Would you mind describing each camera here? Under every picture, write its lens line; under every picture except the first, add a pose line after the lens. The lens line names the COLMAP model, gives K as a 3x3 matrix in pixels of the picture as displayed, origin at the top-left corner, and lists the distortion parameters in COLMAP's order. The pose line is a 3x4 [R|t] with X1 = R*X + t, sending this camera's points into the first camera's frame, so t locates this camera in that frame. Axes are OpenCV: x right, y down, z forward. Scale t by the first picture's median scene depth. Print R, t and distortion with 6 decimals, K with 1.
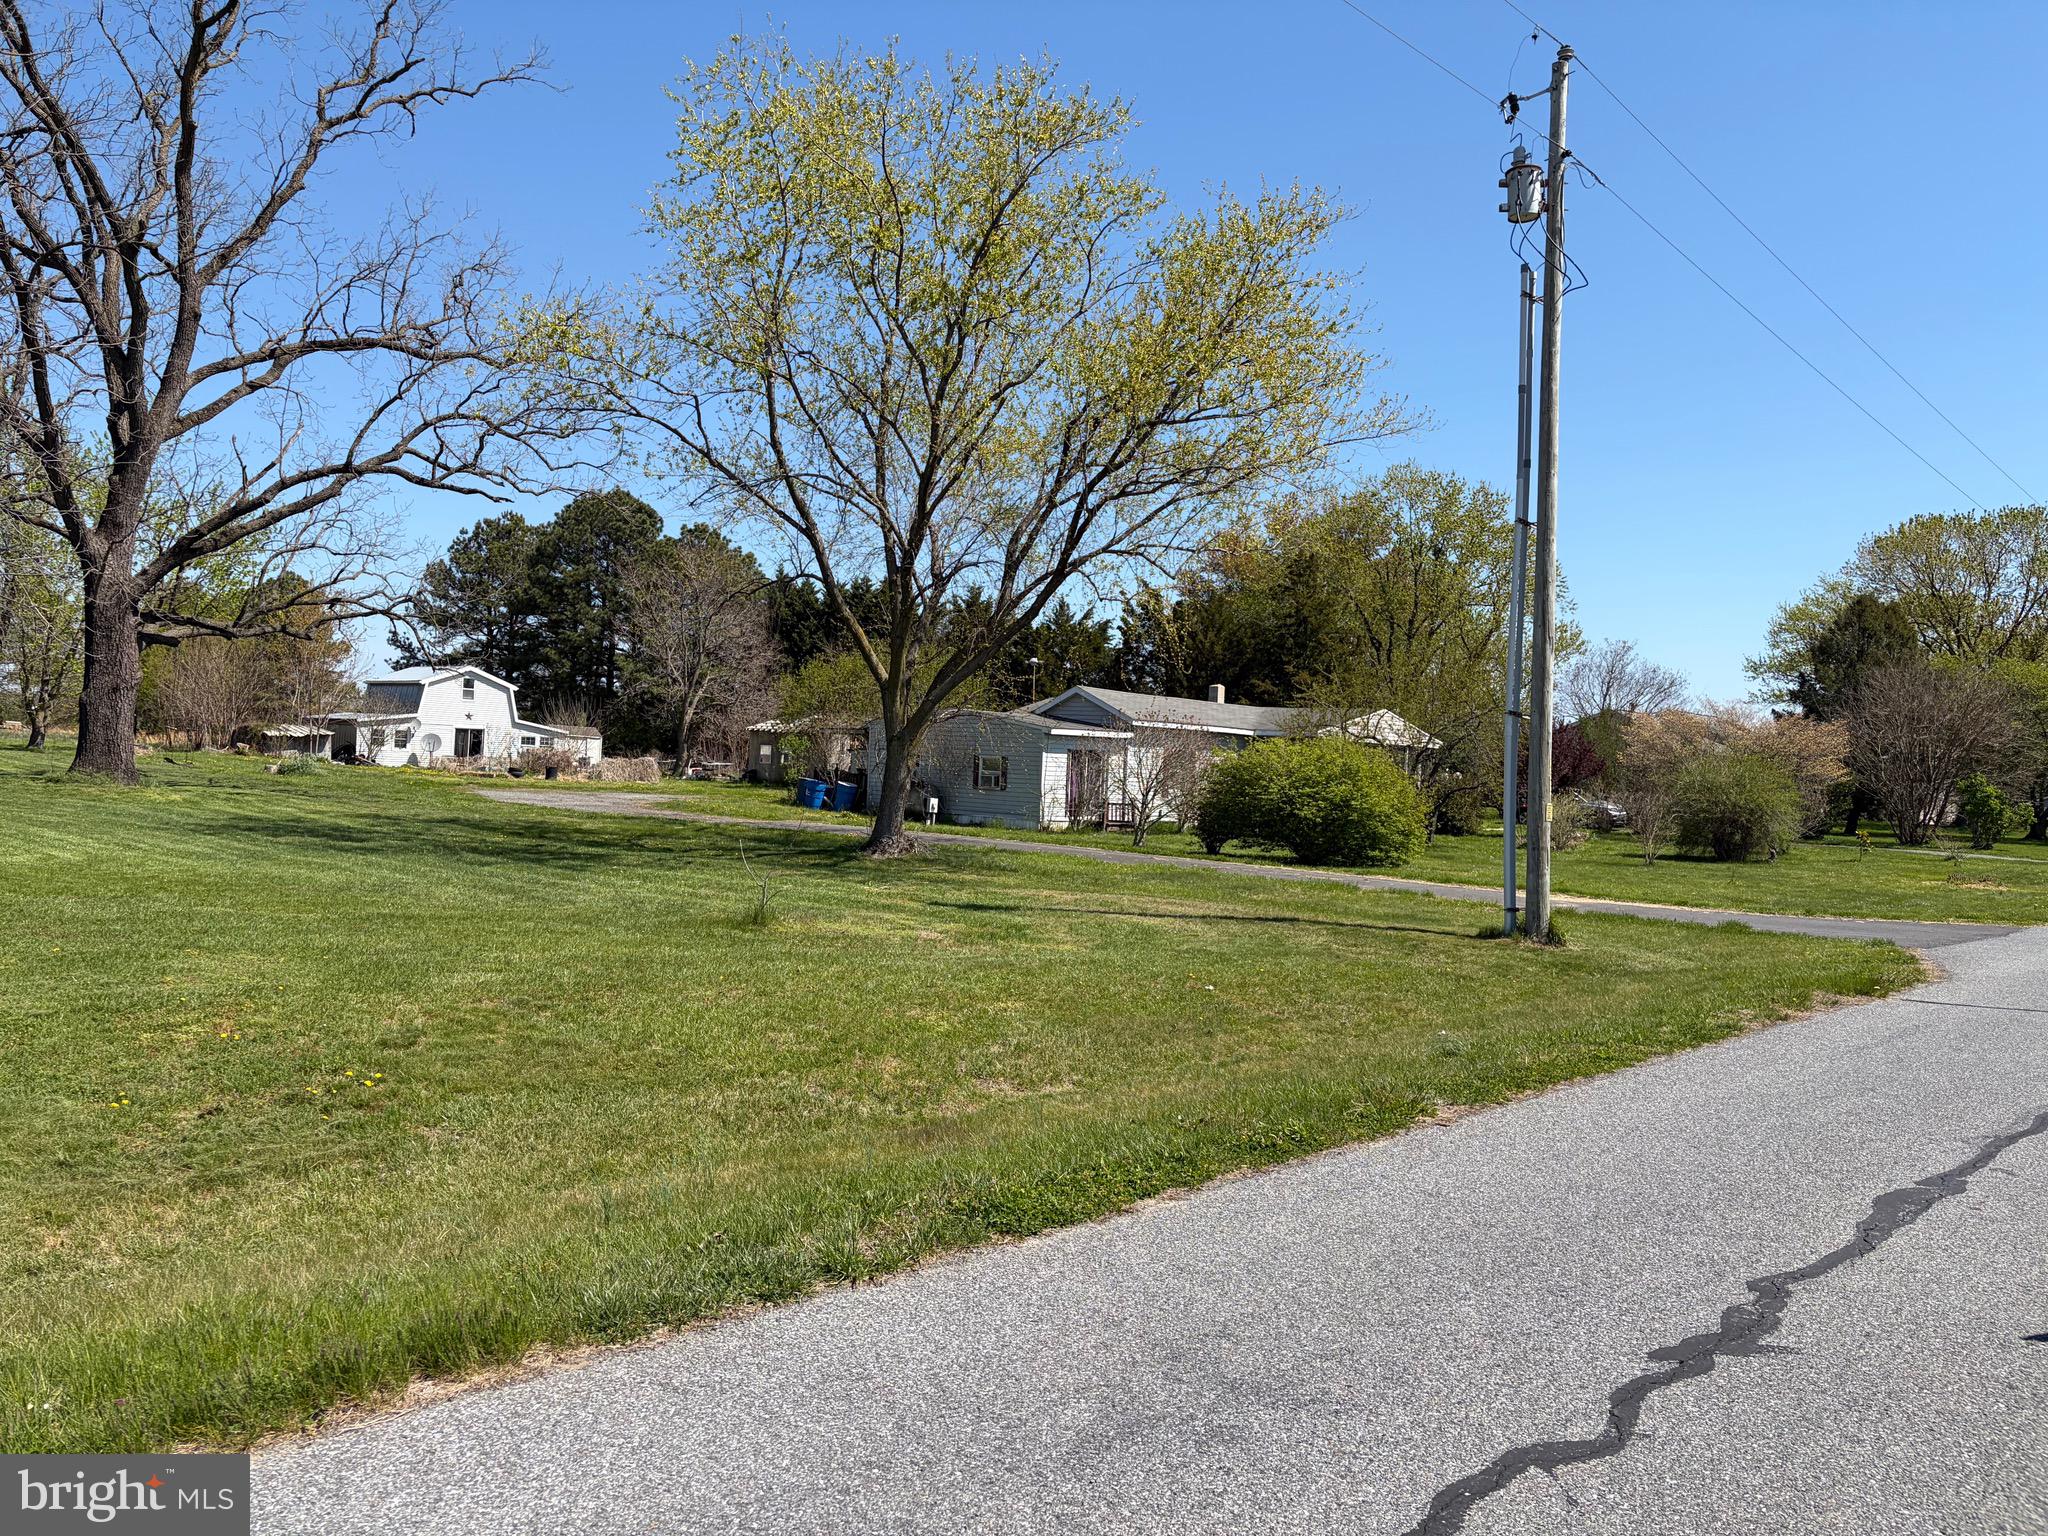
lens RADIAL K [[1520.8, 0, 1025.4], [0, 1520.8, 768.9], [0, 0, 1]] dist [0.027405, -0.010683]
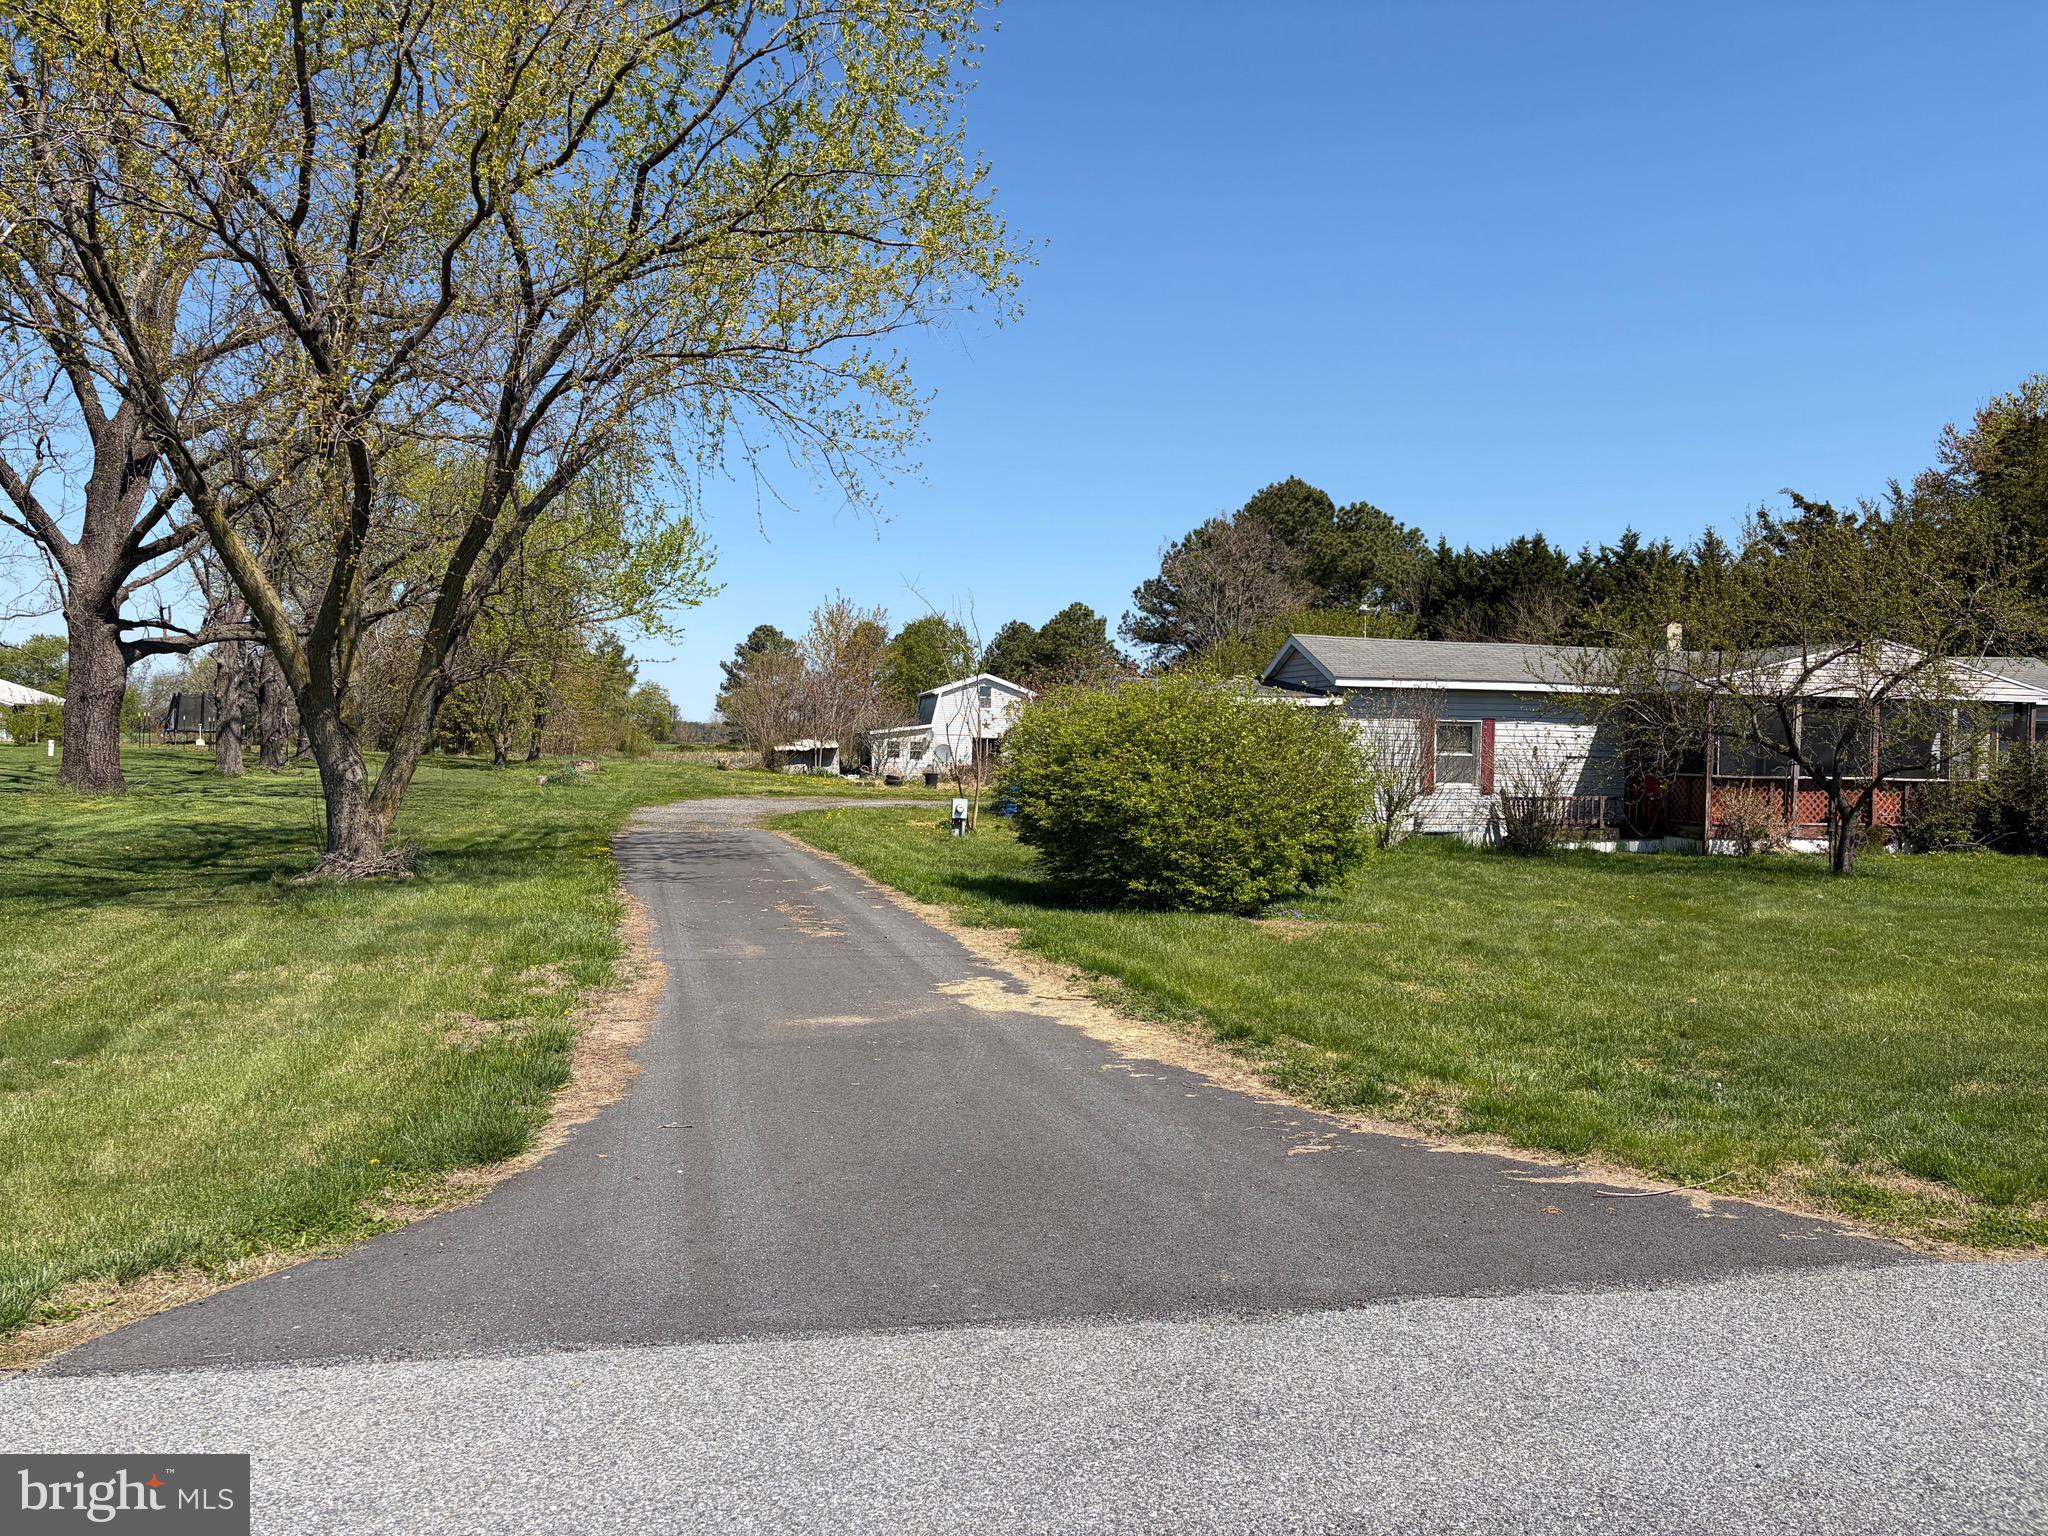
lens RADIAL K [[1520.8, 0, 1021.3], [0, 1520.8, 770.3], [0, 0, 1]] dist [0.027405, -0.010683]
pose [[0.818543, -0.025142, -0.573895, 0.211841], [0.019818, 0.999683, -0.015529, 0.009677], [0.574104, 0.001337, 0.818781, 0.237344]]
